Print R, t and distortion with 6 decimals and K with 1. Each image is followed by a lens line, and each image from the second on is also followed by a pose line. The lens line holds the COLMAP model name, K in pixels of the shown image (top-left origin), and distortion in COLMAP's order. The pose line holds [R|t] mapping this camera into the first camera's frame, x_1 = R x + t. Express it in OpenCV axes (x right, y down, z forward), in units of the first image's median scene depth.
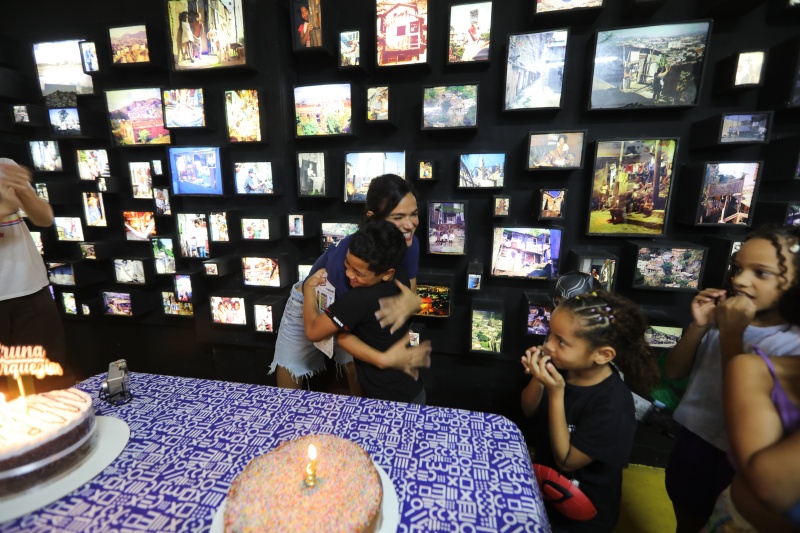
lens RADIAL K [[357.3, 0, 395.5], [0, 357.3, 265.0], [0, 0, 1]] dist [0.001664, 0.000208]
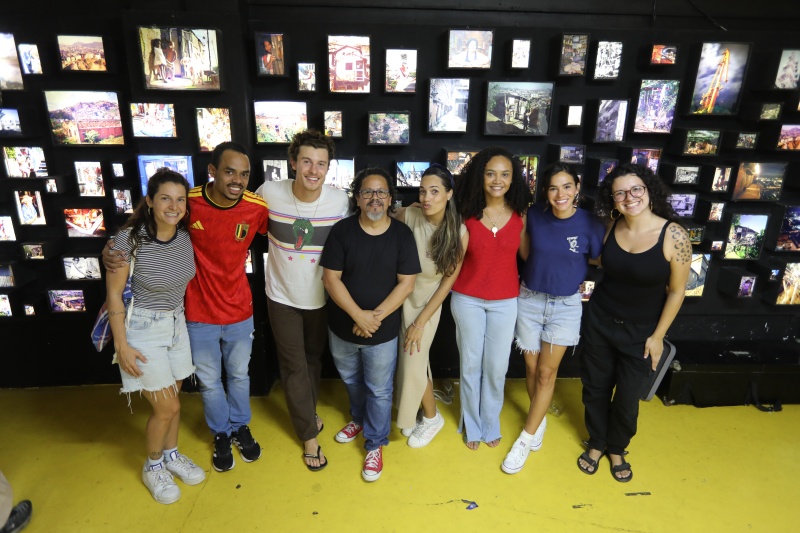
lens RADIAL K [[493.0, 0, 400.2], [0, 493.0, 268.2], [0, 0, 1]] dist [0.001448, 0.000853]
pose [[0.959293, -0.075384, 0.272166, -0.319759], [0.045586, 0.992411, 0.114203, -0.127503], [-0.278709, -0.097147, 0.955449, -0.745664]]
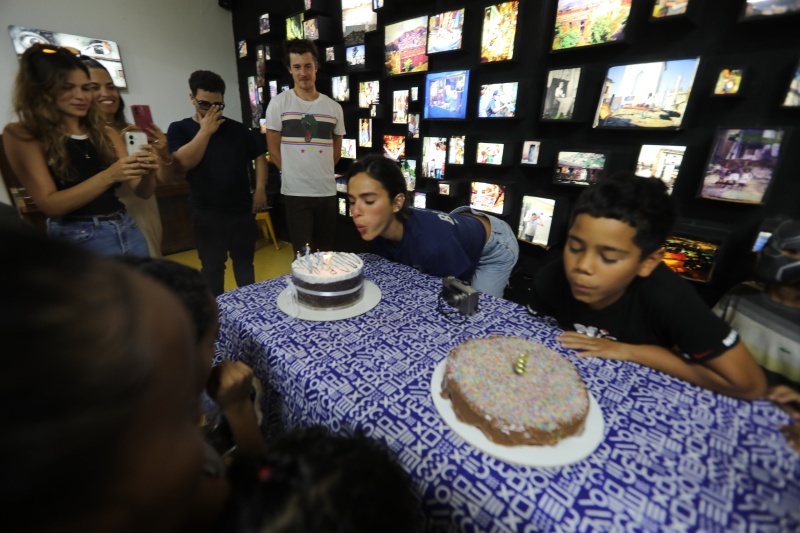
lens RADIAL K [[357.3, 0, 392.7], [0, 357.3, 265.6], [0, 0, 1]] dist [0.001664, 0.000208]
pose [[0.825005, 0.215344, -0.522488, -0.018483], [-0.127775, 0.971690, 0.198726, 0.043294], [0.550490, -0.097189, 0.829165, -0.029119]]
